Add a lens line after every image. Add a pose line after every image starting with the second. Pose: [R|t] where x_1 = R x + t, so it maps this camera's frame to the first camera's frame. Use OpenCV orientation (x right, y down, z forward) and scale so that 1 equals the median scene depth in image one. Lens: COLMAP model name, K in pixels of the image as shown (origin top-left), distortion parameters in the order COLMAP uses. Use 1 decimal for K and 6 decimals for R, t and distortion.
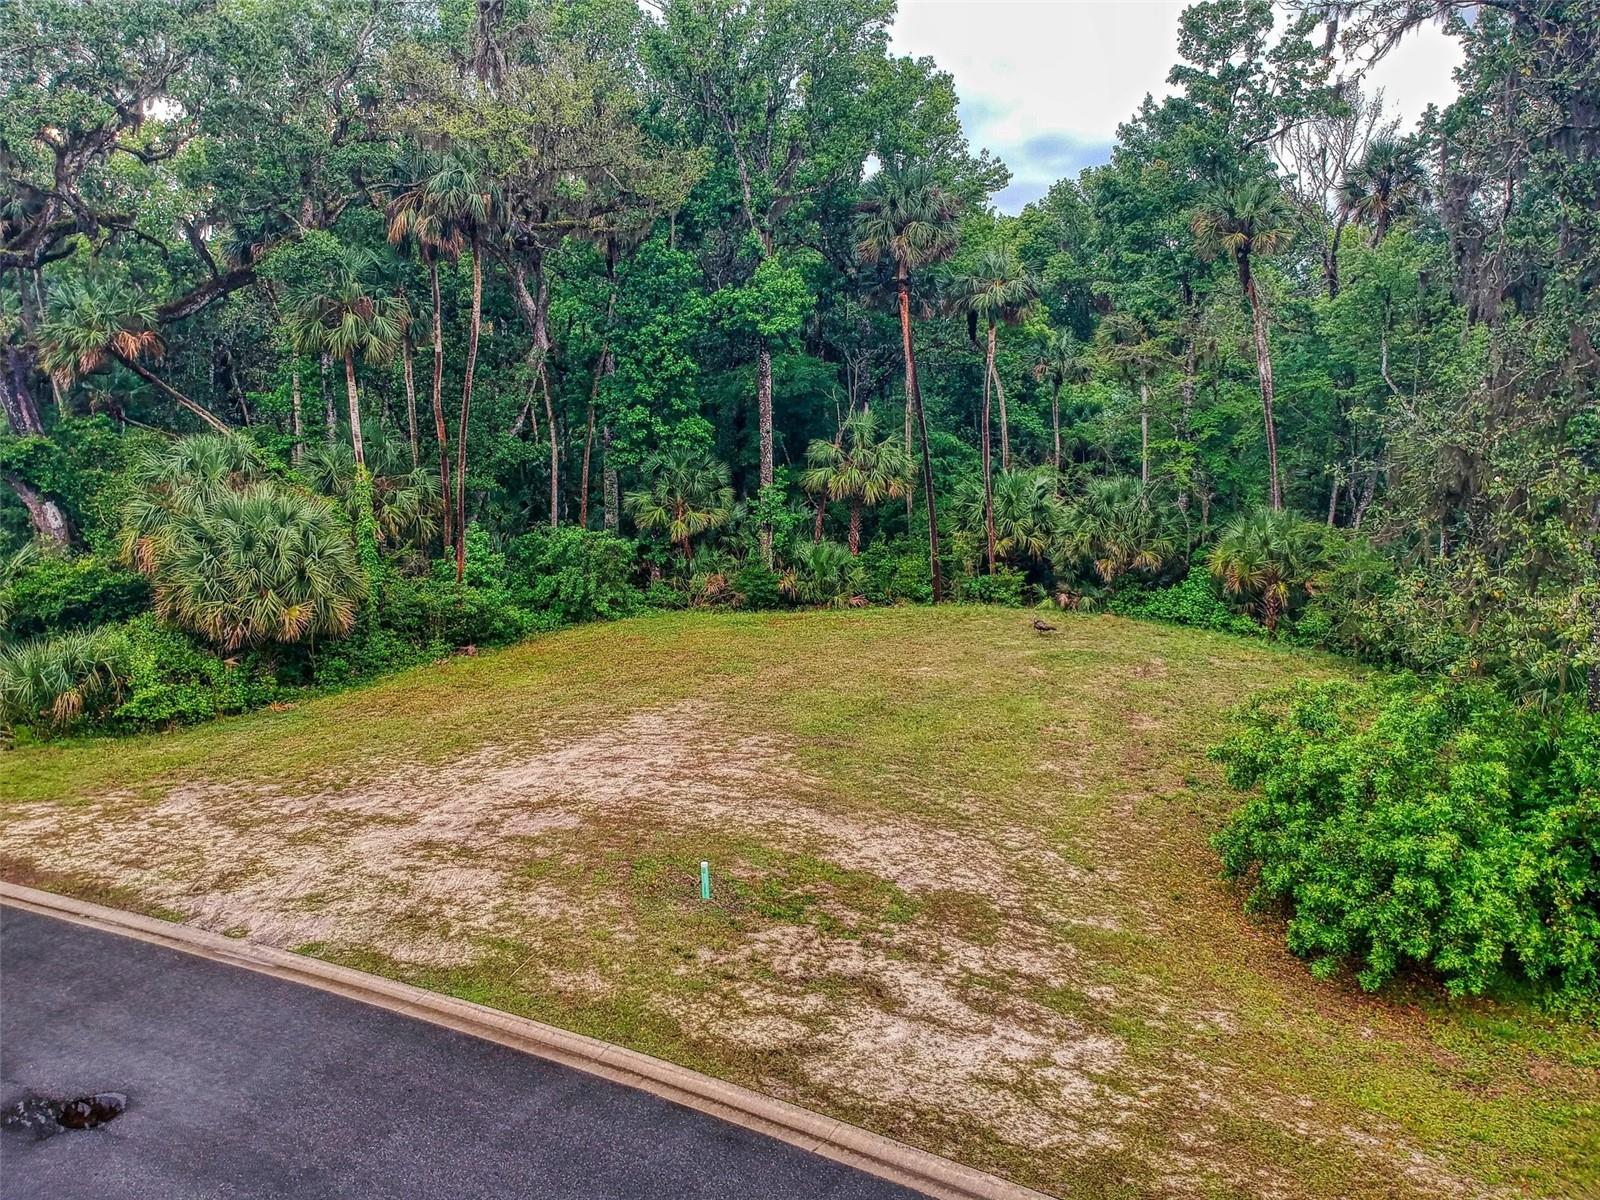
lens RADIAL K [[1179.3, 0, 804.0], [0, 1179.3, 567.3], [0, 0, 1]] dist [0.068816, -0.142599]
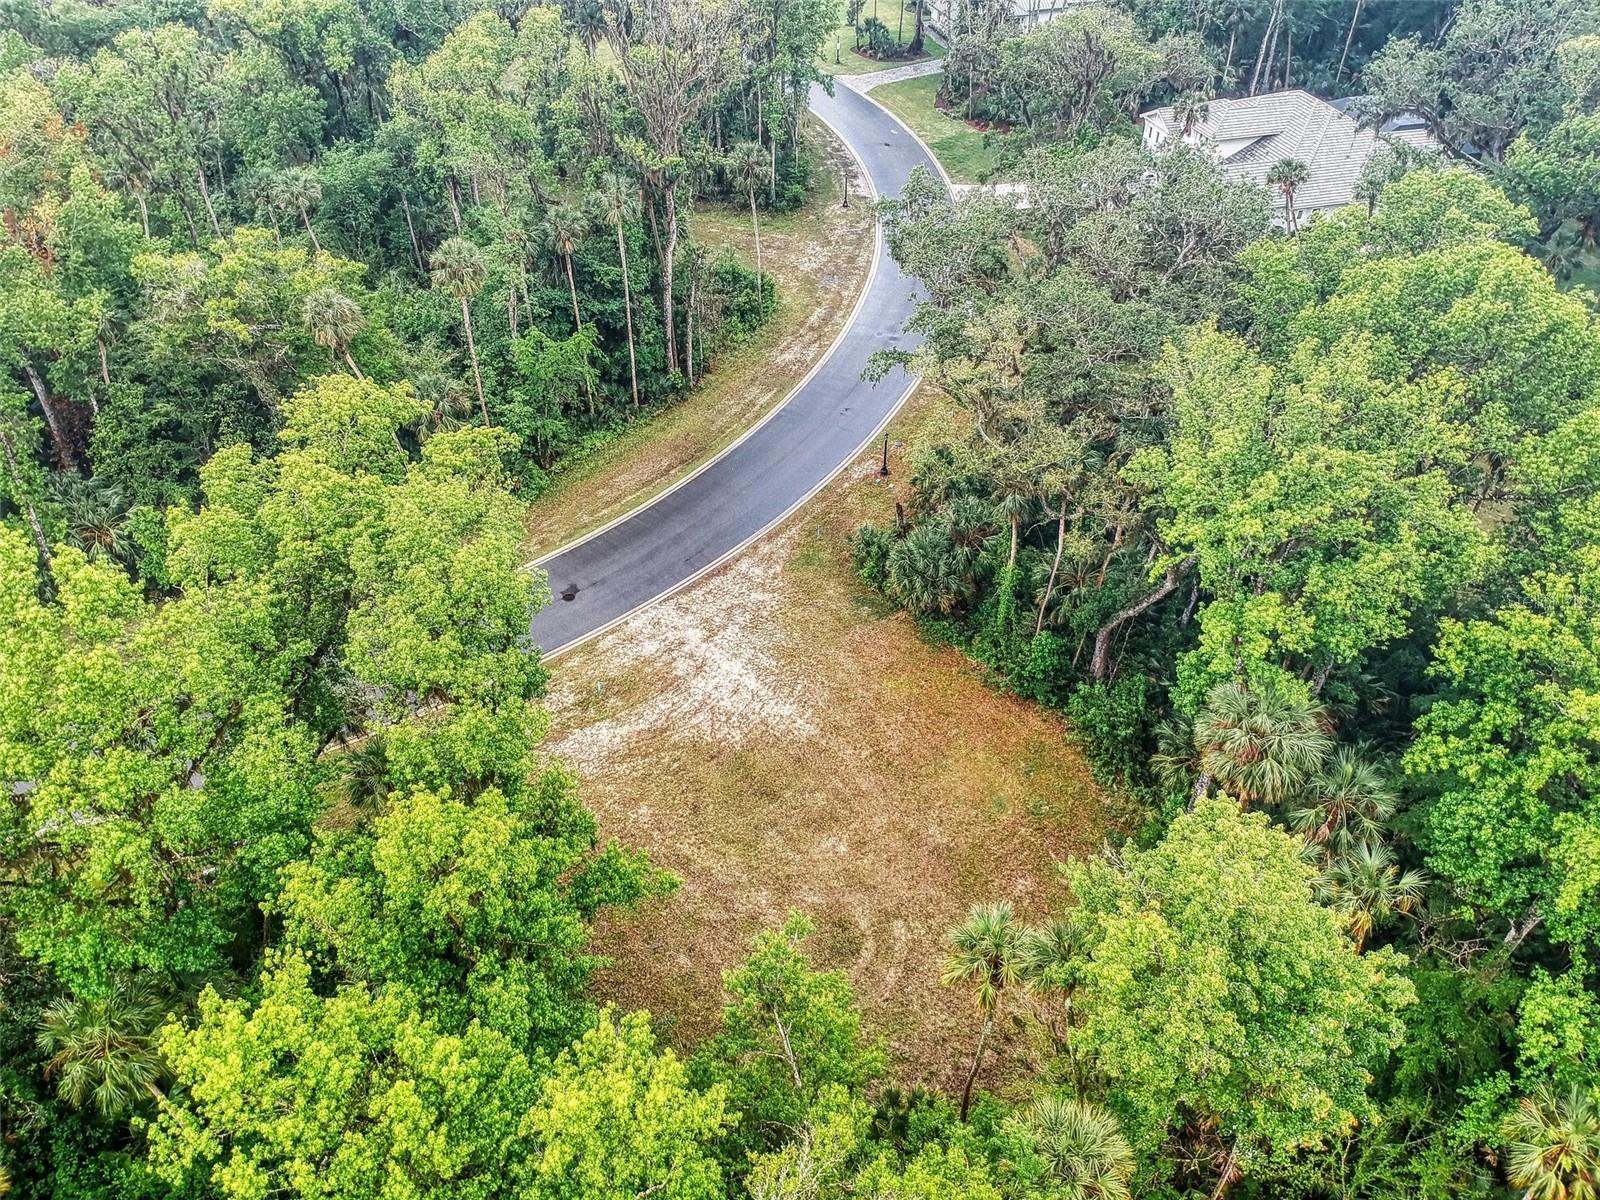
lens RADIAL K [[1118.9, 0, 793.9], [0, 1118.9, 603.1], [0, 0, 1]] dist [0.085299, 0.000189]
pose [[-0.382571, 0.608310, -0.695412, 0.733647], [-0.106328, 0.718683, 0.687161, -0.891549], [0.917788, 0.336829, -0.210267, 0.842010]]
